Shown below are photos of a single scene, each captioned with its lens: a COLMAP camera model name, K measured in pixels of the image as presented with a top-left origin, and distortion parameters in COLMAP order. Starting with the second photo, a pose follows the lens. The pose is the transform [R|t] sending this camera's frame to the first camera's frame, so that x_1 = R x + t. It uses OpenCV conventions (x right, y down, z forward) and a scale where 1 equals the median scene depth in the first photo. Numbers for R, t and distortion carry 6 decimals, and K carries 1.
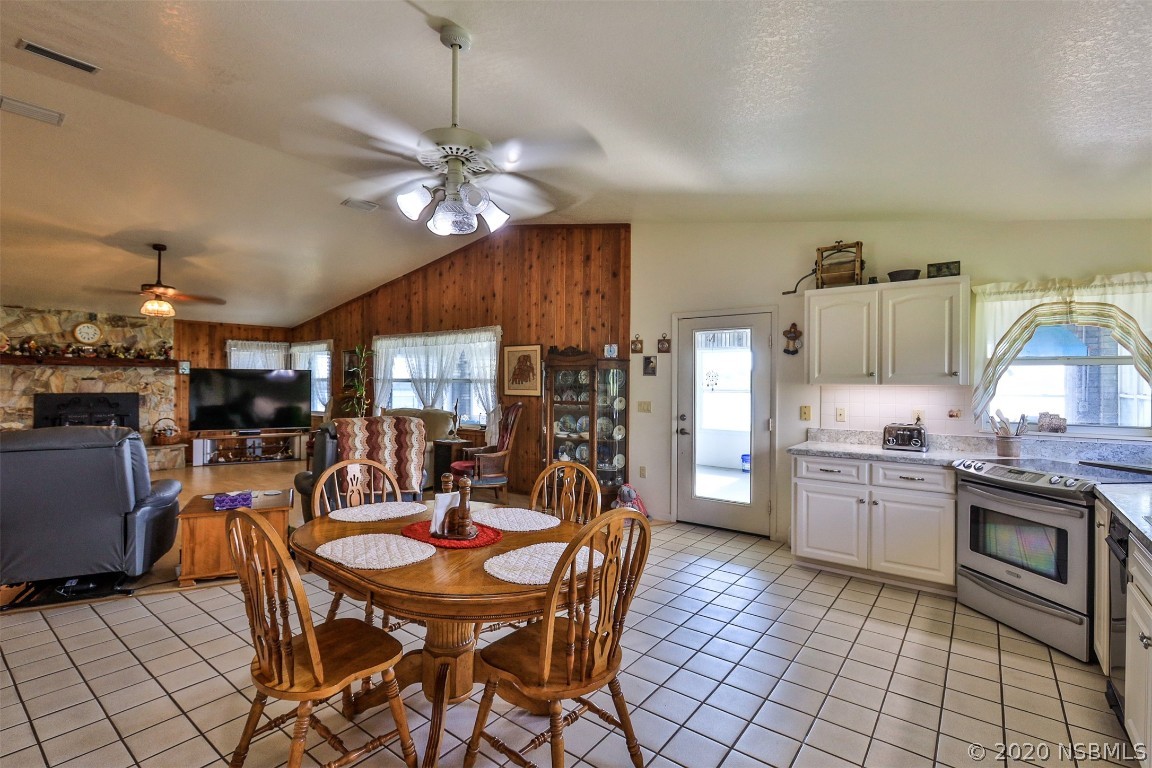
lens RADIAL K [[538.9, 0, 554.1], [0, 538.9, 383.5], [0, 0, 1]] dist [-0.003251, 0.001877]
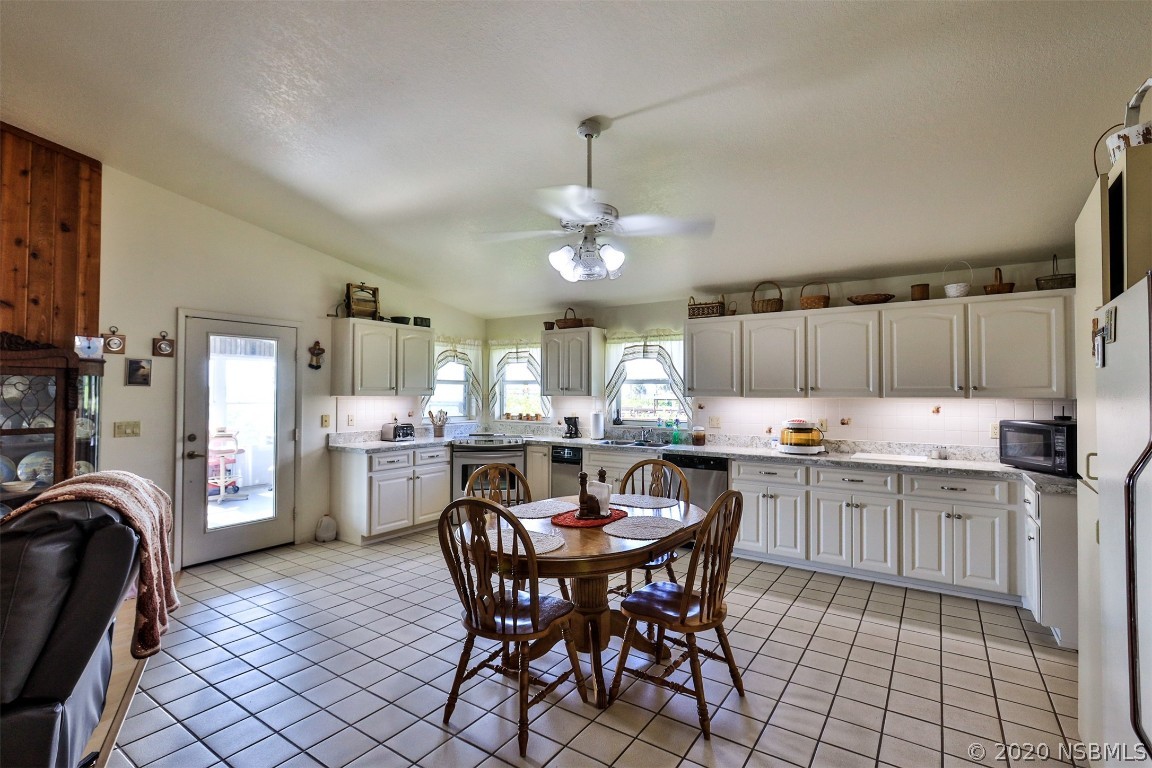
lens RADIAL K [[538.9, 0, 574.8], [0, 538.9, 384.6], [0, 0, 1]] dist [-0.003251, 0.001877]
pose [[-0.082876, 0.011731, 0.996491, -0.613753], [0.001761, 0.999931, -0.011625, -0.007249], [-0.996558, 0.000791, -0.082891, 0.482790]]
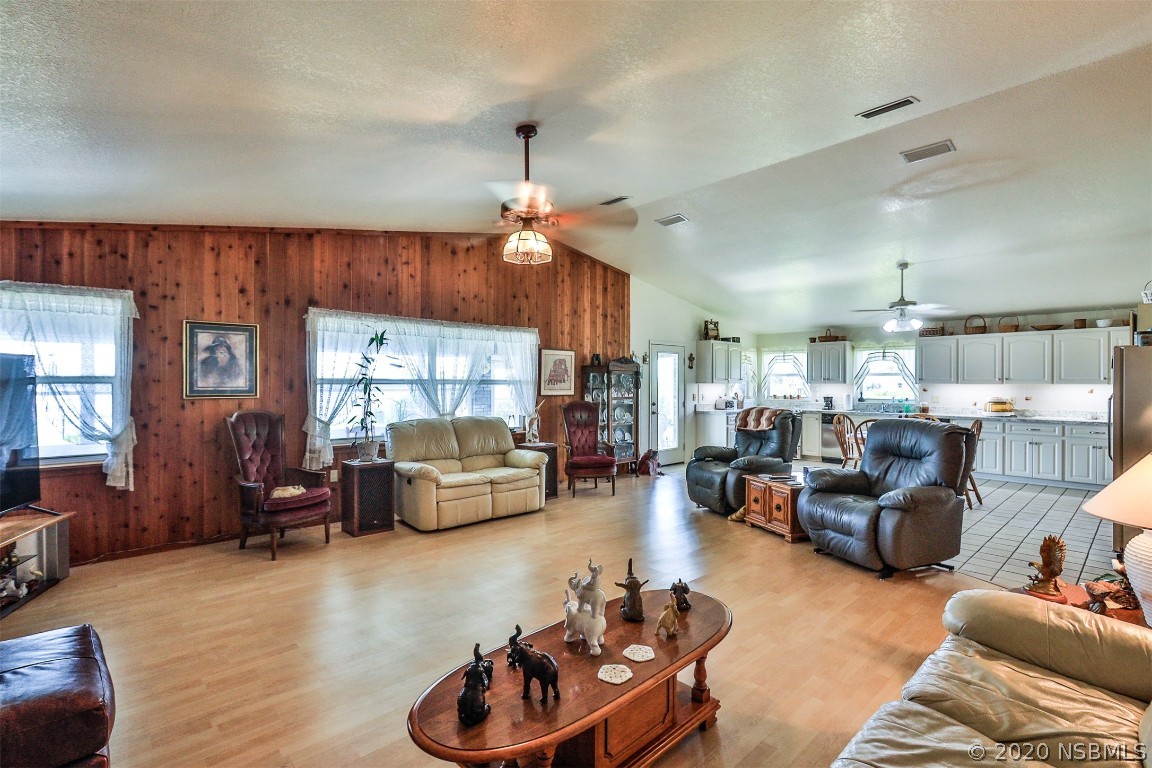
lens RADIAL K [[538.9, 0, 570.5], [0, 538.9, 384.4], [0, 0, 1]] dist [-0.003251, 0.001877]
pose [[0.145948, -0.007551, 0.989263, -1.416464], [0.003290, 0.999969, 0.007147, -0.009458], [-0.989287, 0.002211, 0.145968, 0.997096]]
